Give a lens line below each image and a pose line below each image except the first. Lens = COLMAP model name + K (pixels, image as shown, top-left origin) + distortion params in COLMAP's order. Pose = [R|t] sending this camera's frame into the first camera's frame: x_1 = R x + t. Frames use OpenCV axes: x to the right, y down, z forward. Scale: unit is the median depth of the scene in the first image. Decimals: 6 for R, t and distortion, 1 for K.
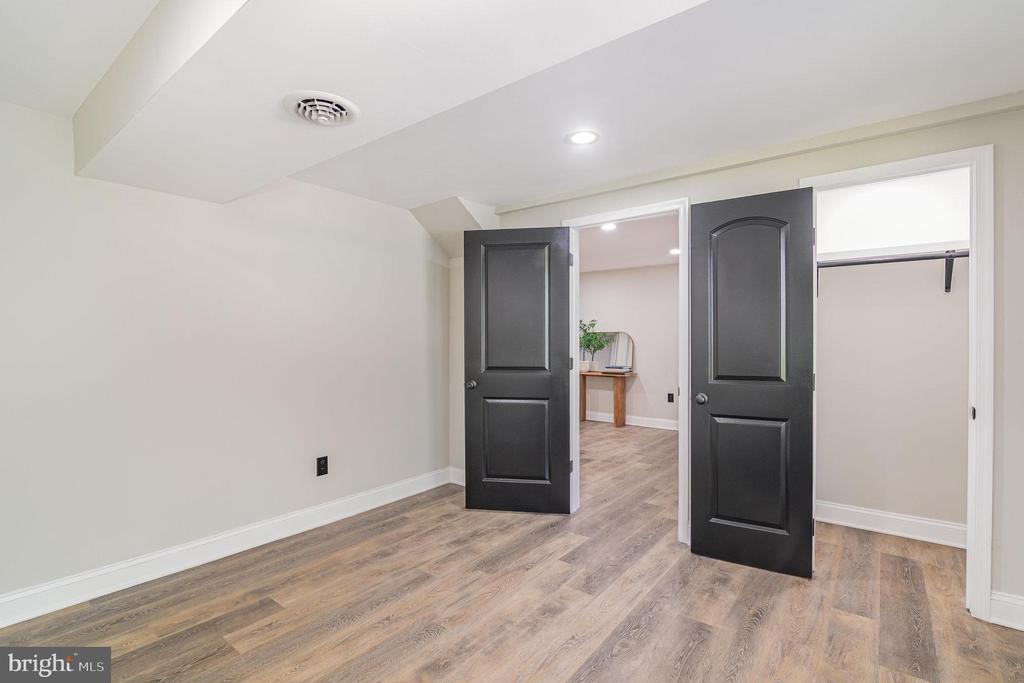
lens RADIAL K [[472.5, 0, 512.3], [0, 472.5, 343.7], [0, 0, 1]] dist [0.000022, -0.000410]
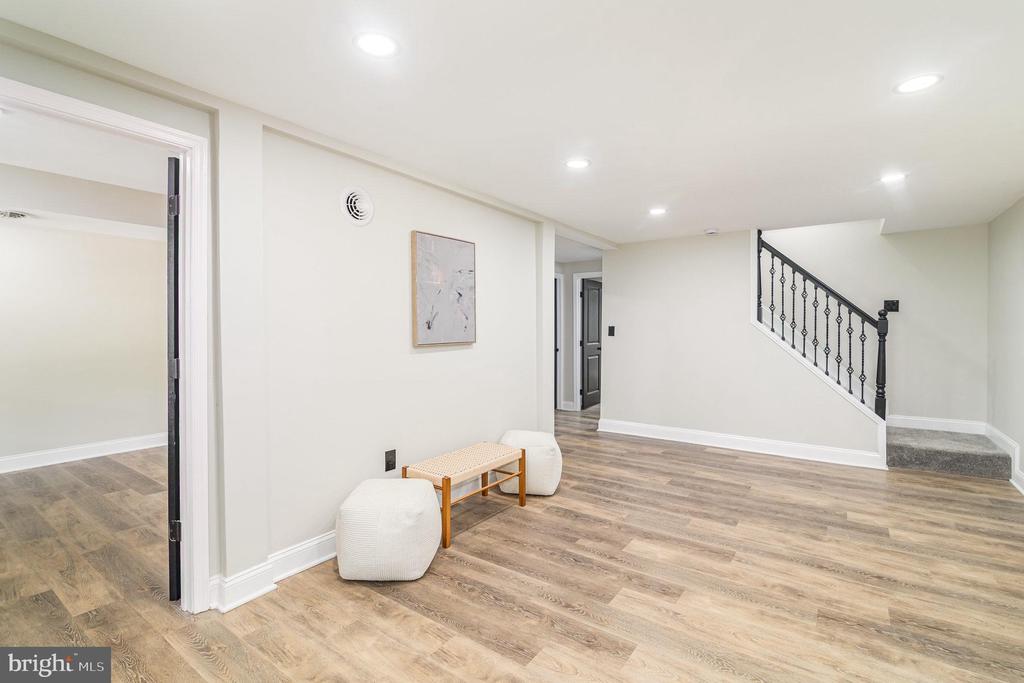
lens RADIAL K [[472.5, 0, 511.3], [0, 472.5, 335.9], [0, 0, 1]] dist [0.000022, -0.000410]
pose [[0.035792, 0.013001, -0.999275, 0.956554], [-0.002200, 0.999914, 0.012931, -0.015021], [0.999357, 0.001736, 0.035818, 1.764713]]
